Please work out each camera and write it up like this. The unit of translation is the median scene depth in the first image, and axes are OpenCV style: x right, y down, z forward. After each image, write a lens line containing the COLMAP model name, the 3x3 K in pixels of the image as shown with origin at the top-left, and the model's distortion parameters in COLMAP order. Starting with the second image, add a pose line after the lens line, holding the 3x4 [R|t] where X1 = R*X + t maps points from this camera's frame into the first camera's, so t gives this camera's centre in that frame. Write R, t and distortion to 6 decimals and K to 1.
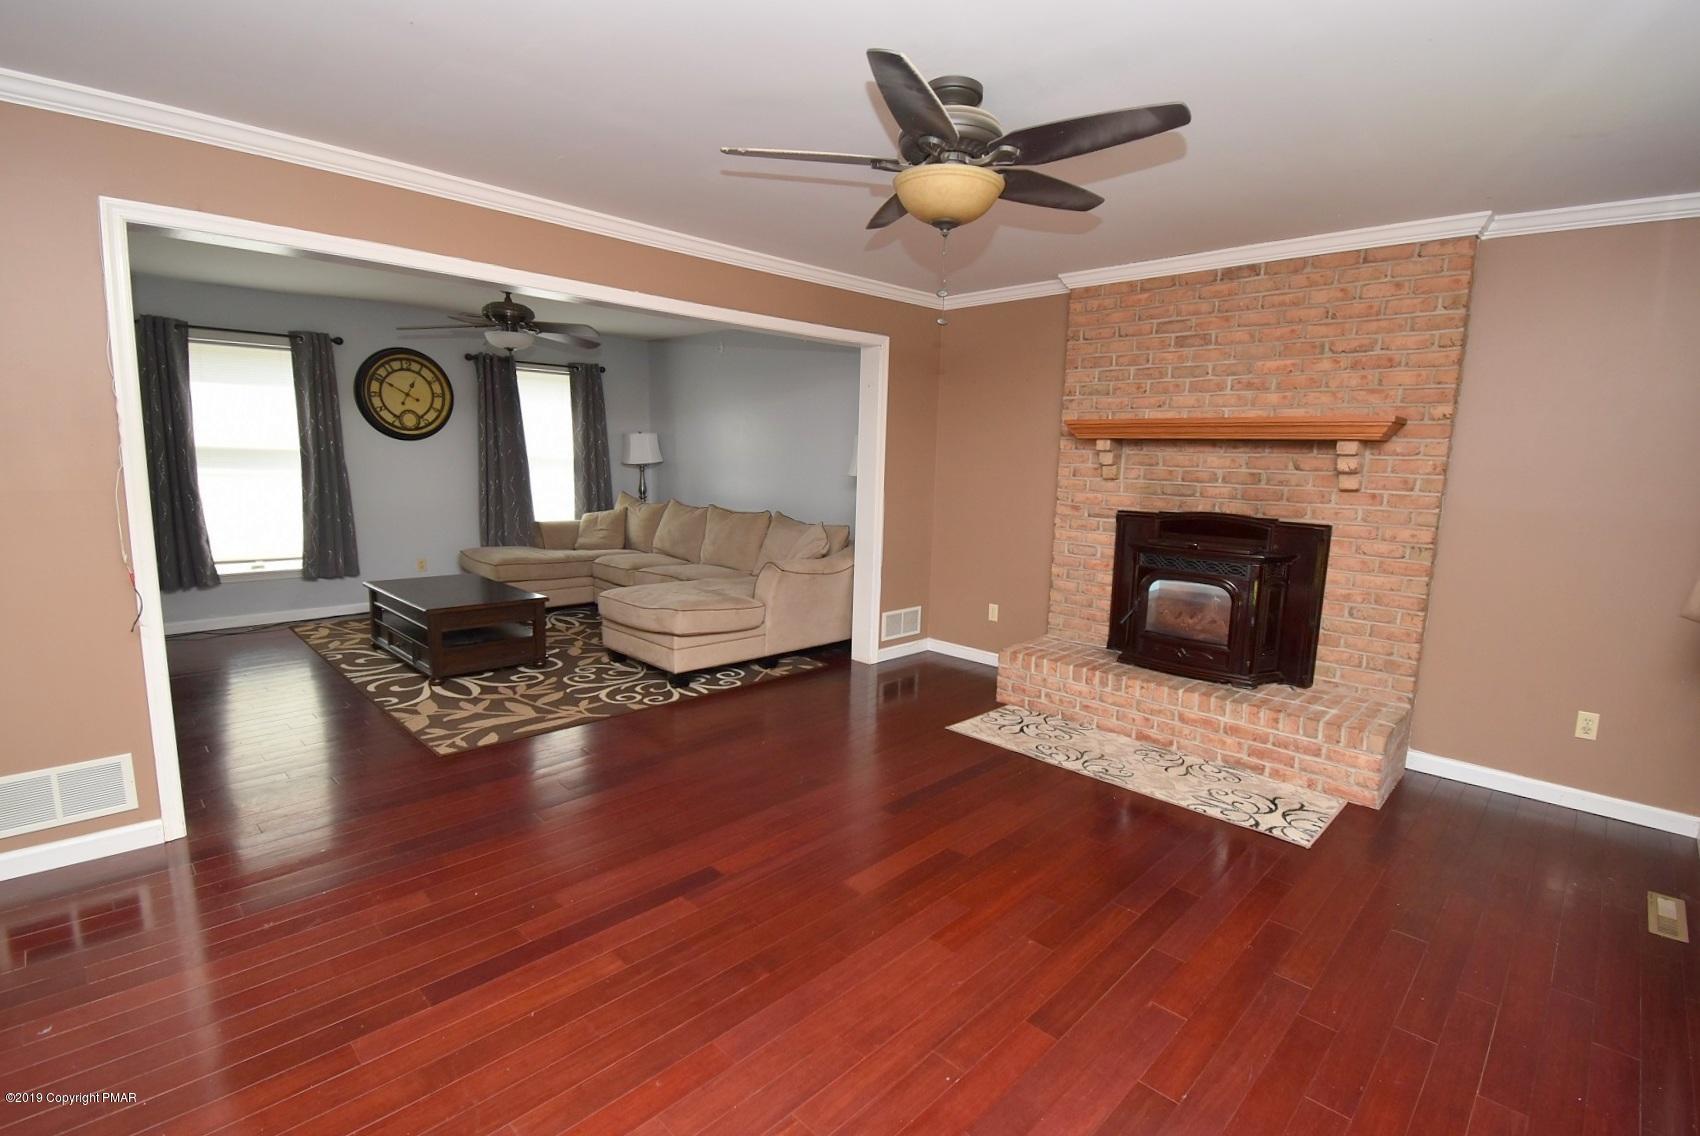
lens RADIAL K [[786.1, 0, 847.1], [0, 786.1, 573.6], [0, 0, 1]] dist [0.019060, -0.027533]
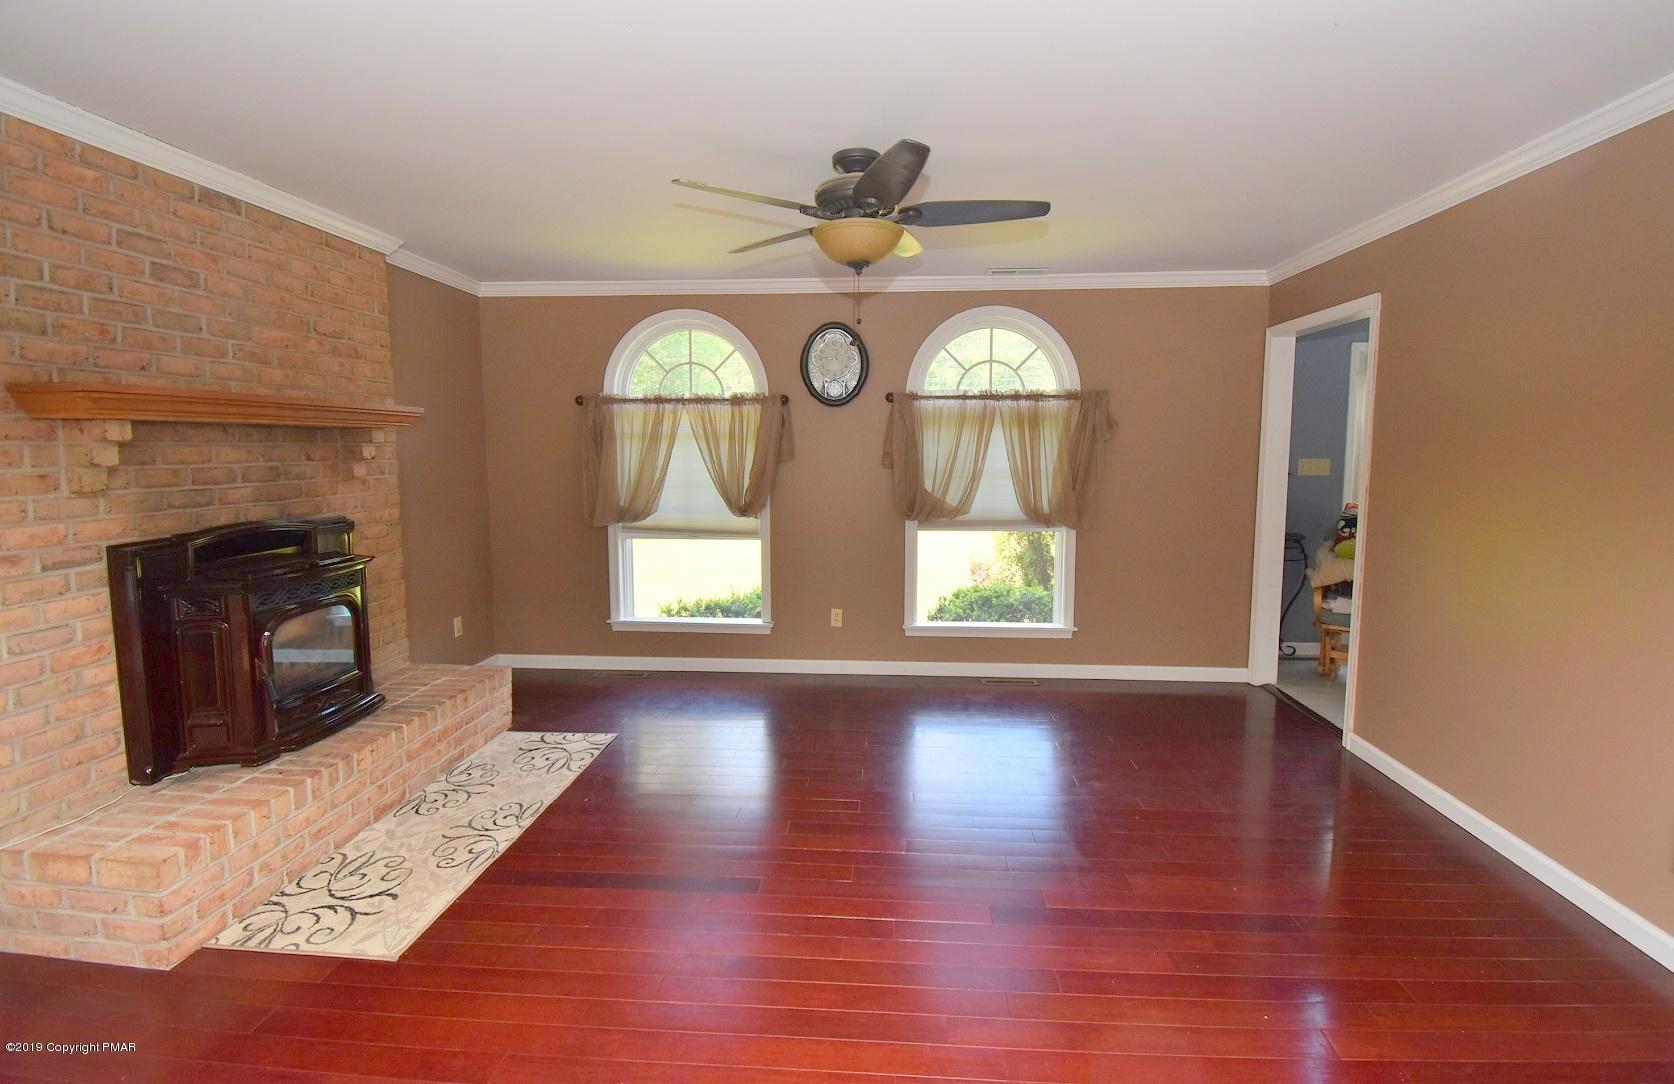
lens RADIAL K [[754.3, 0, 853.4], [0, 754.3, 521.0], [0, 0, 1]] dist [0.015129, -0.023812]
pose [[-0.658183, -0.097762, 0.746484, -0.426495], [0.097458, 0.972126, 0.213243, -0.170966], [-0.746523, 0.213104, -0.630309, 1.002679]]
